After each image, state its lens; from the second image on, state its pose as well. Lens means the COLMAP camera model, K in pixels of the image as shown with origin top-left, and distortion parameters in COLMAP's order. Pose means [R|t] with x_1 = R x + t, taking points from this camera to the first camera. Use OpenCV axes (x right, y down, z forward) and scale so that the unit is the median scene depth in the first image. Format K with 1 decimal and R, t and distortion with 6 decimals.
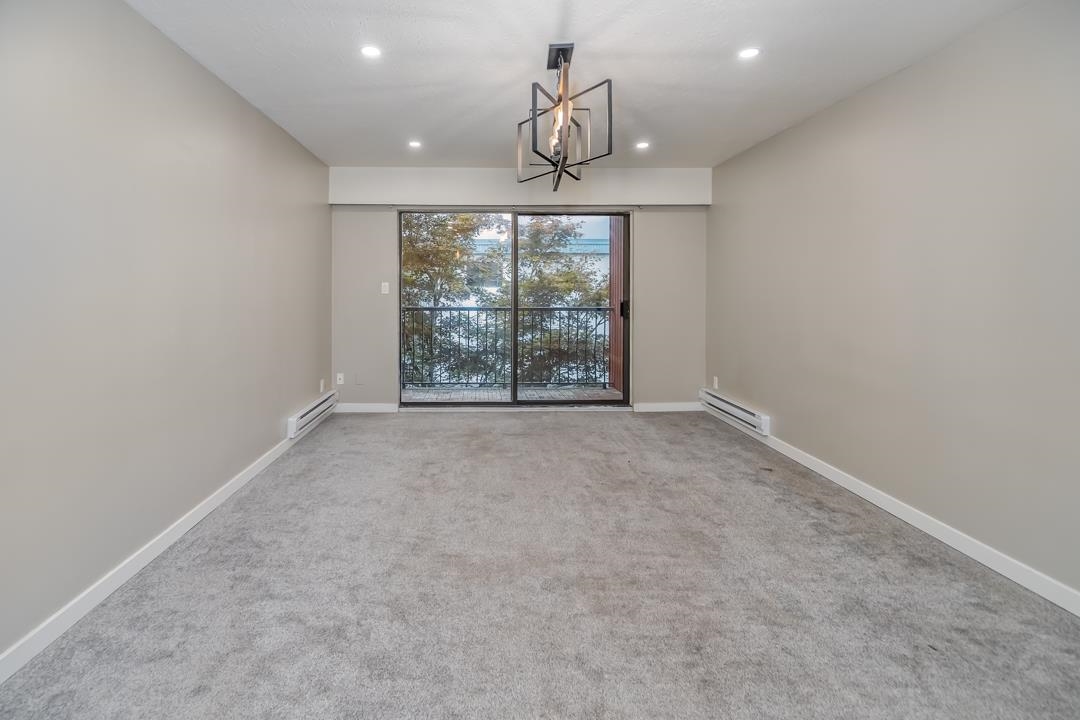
lens RADIAL K [[528.7, 0, 502.5], [0, 528.7, 293.4], [0, 0, 1]] dist [0.000529, 0.000483]
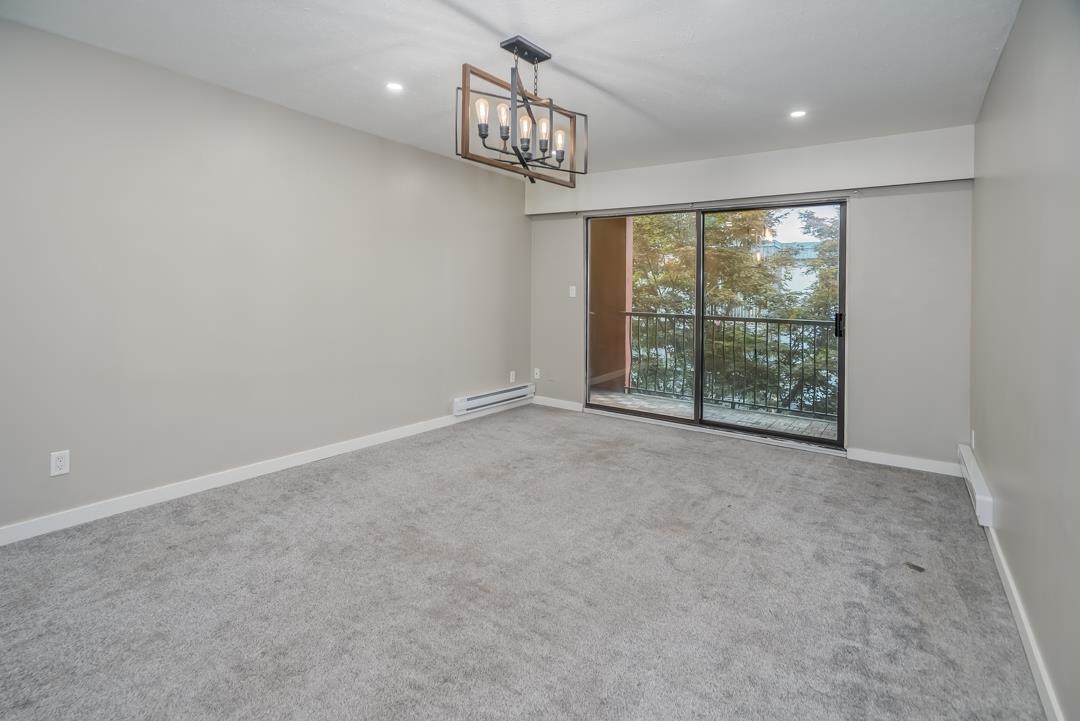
lens RADIAL K [[529.4, 0, 541.8], [0, 529.4, 296.5], [0, 0, 1]] dist [0.002225, 0.000661]
pose [[0.807005, 0.022169, -0.590128, 0.371355], [-0.027553, 0.999620, -0.000127, 0.001513], [0.589901, 0.016362, 0.807310, 0.124826]]
